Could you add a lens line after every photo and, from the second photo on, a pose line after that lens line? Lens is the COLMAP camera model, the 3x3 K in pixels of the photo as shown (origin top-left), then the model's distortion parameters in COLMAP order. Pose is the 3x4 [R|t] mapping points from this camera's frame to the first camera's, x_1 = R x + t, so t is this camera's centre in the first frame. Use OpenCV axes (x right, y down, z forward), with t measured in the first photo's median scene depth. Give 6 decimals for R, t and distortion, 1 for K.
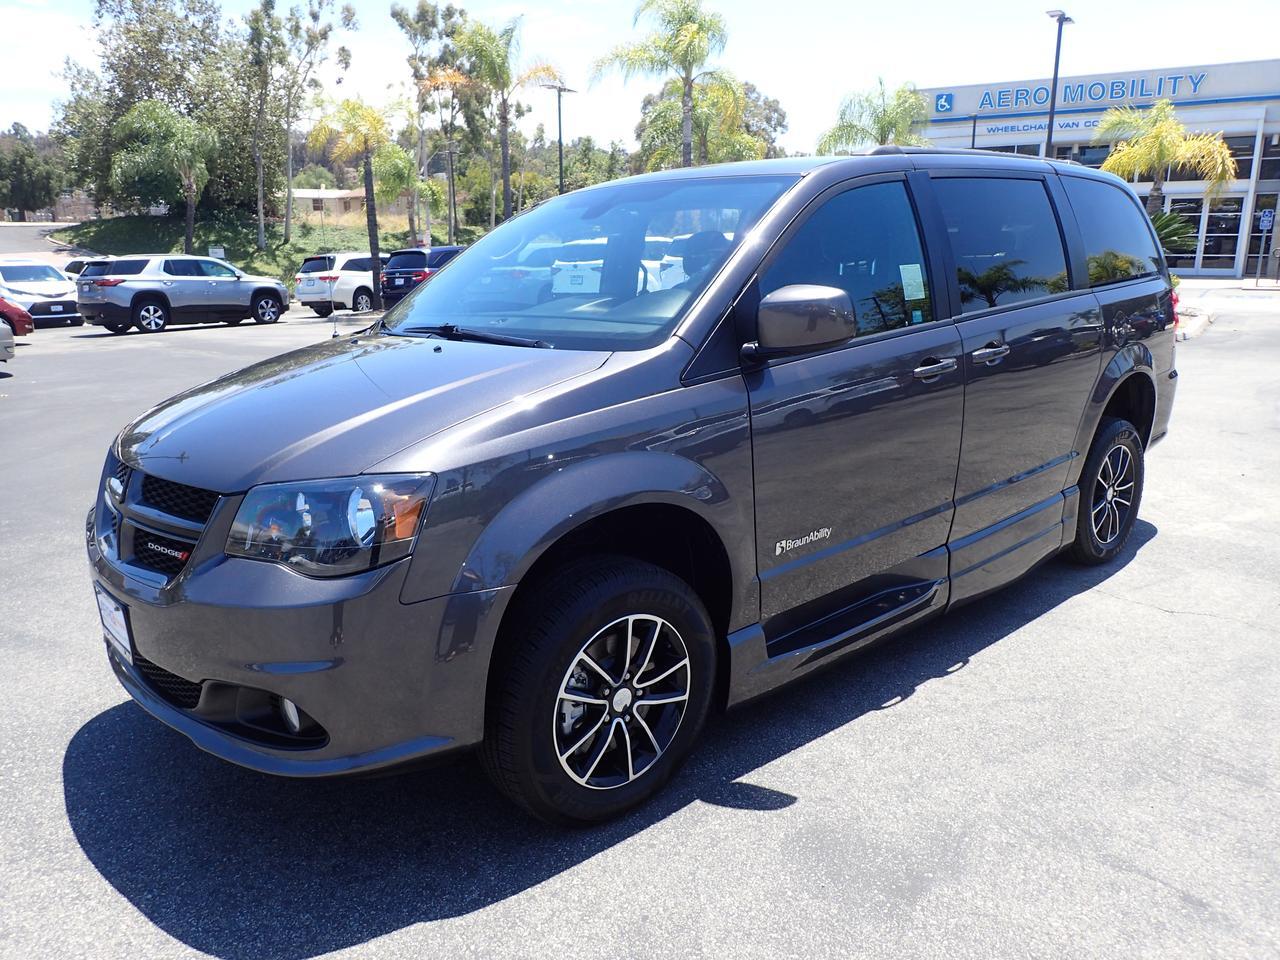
lens RADIAL K [[931.1, 0, 634.0], [0, 931.1, 484.4], [0, 0, 1]] dist [0.001835, -0.013650]
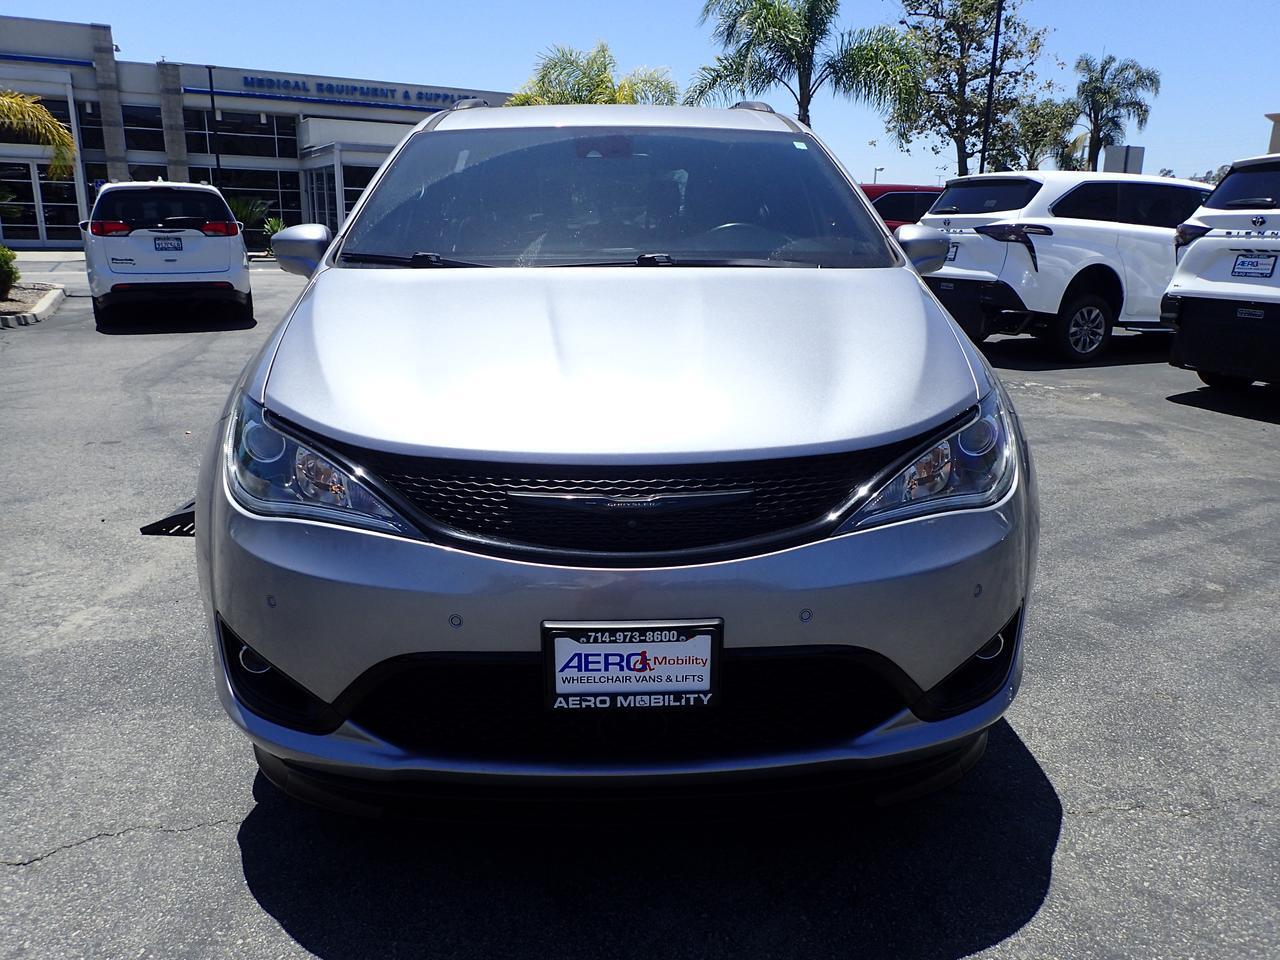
lens RADIAL K [[945.1, 0, 643.6], [0, 945.1, 469.5], [0, 0, 1]] dist [-0.001622, -0.006268]
pose [[0.470741, -0.205965, 0.857894, 0.152330], [0.197753, 0.972261, 0.124912, -0.039908], [-0.859823, 0.110850, 0.498413, 0.185596]]
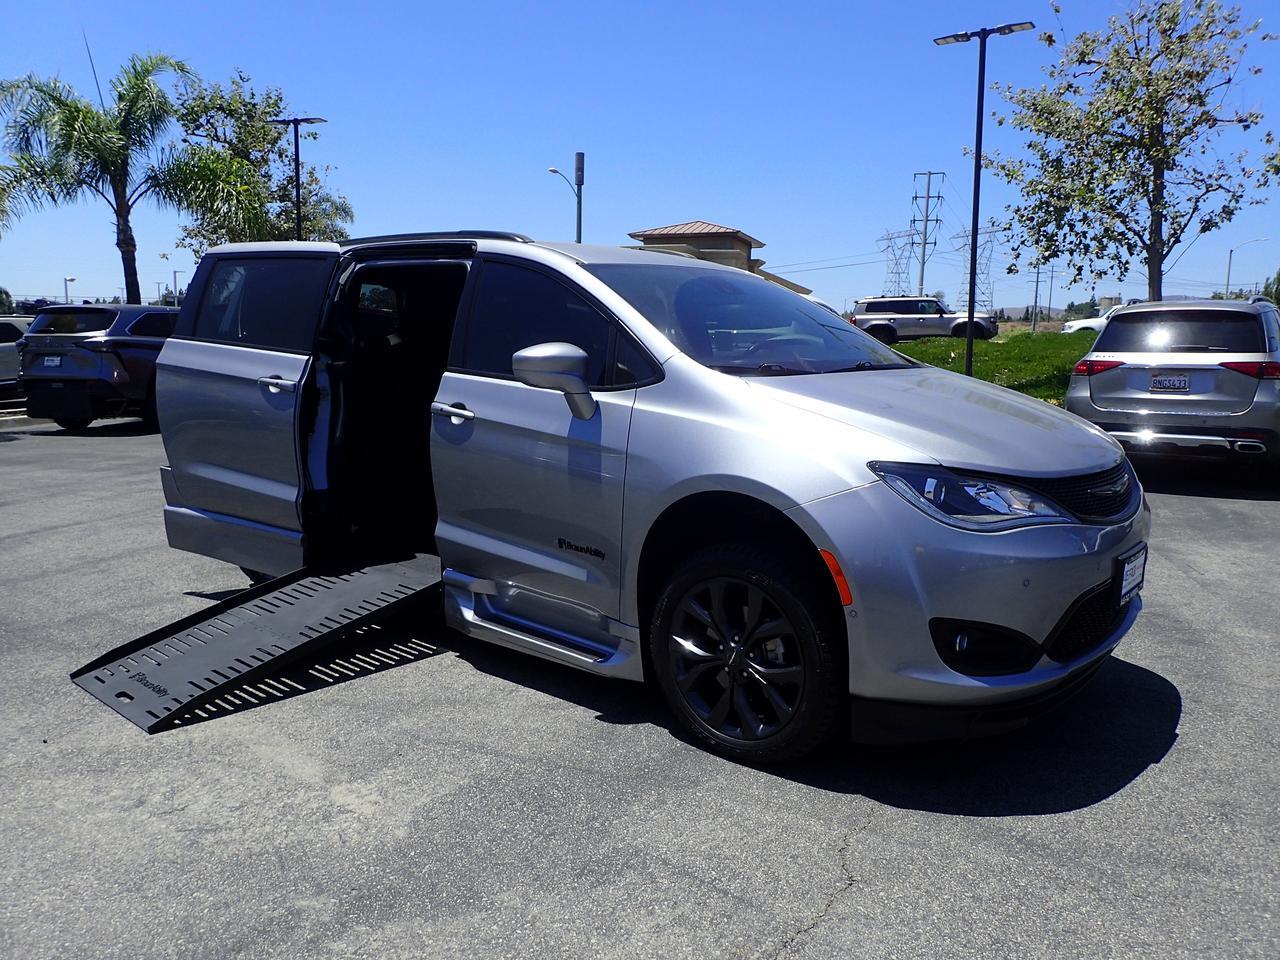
lens RADIAL K [[945.1, 0, 632.7], [0, 945.1, 477.3], [0, 0, 1]] dist [-0.001622, -0.006268]
pose [[-0.317879, -0.123067, 0.940110, 0.020026], [0.223902, 0.953752, 0.200560, -0.140294], [-0.921315, 0.274246, -0.275623, 0.593992]]
